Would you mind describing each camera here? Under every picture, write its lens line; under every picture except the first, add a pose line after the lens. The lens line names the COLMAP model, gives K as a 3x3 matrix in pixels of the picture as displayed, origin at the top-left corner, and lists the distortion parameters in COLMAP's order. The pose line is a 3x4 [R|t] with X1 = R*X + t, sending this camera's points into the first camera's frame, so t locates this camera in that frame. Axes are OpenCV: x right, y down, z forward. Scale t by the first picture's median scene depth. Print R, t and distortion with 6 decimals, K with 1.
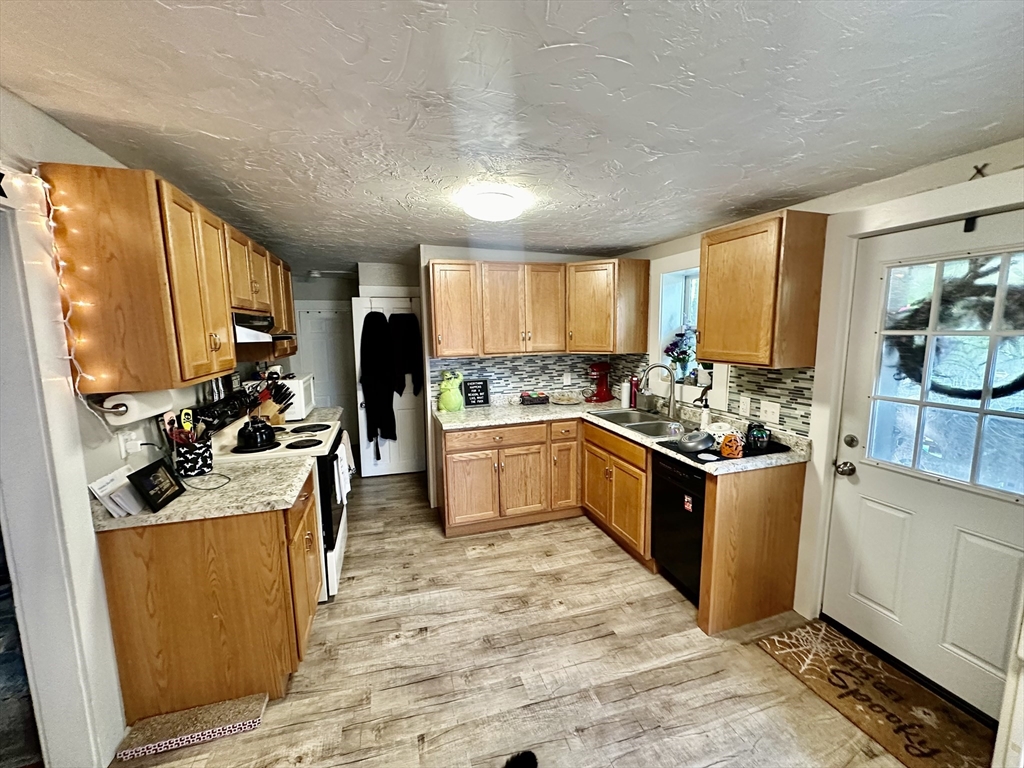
lens RADIAL K [[408.2, 0, 510.6], [0, 408.2, 385.2], [0, 0, 1]] dist [-0.001591, 0.000028]
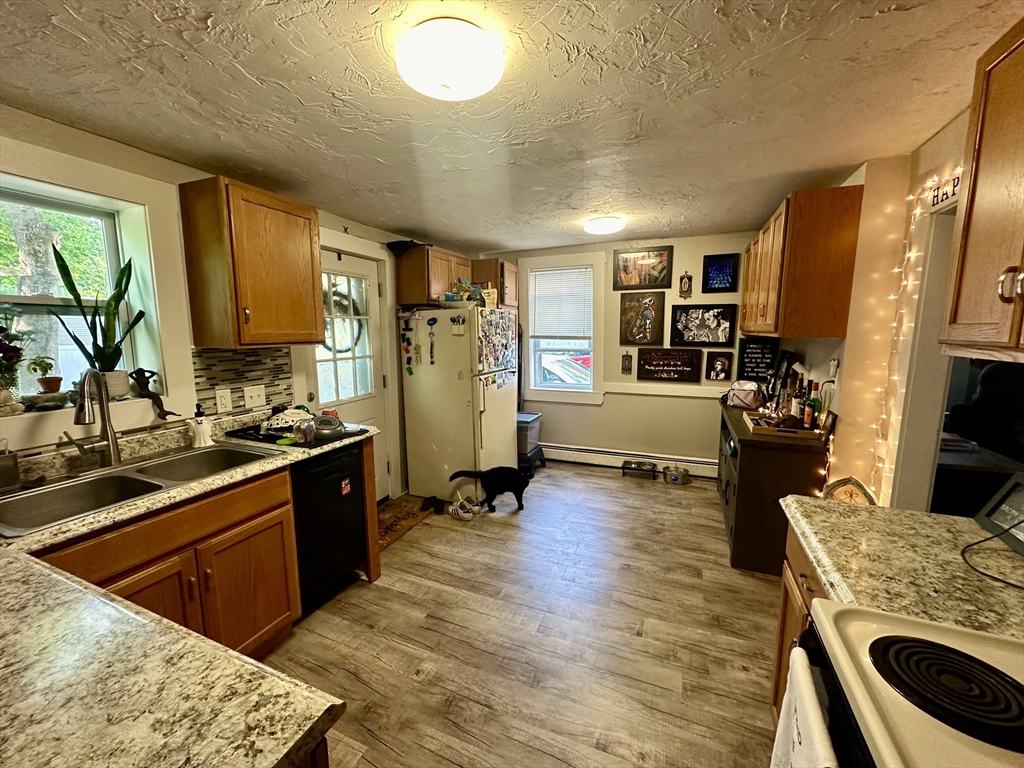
lens RADIAL K [[408.2, 0, 509.2], [0, 408.2, 384.4], [0, 0, 1]] dist [-0.001591, 0.000028]
pose [[-0.756342, -0.074102, 0.649965, -0.377178], [0.101907, 0.968088, 0.228957, -0.103458], [-0.646190, 0.239406, -0.724654, 1.113945]]
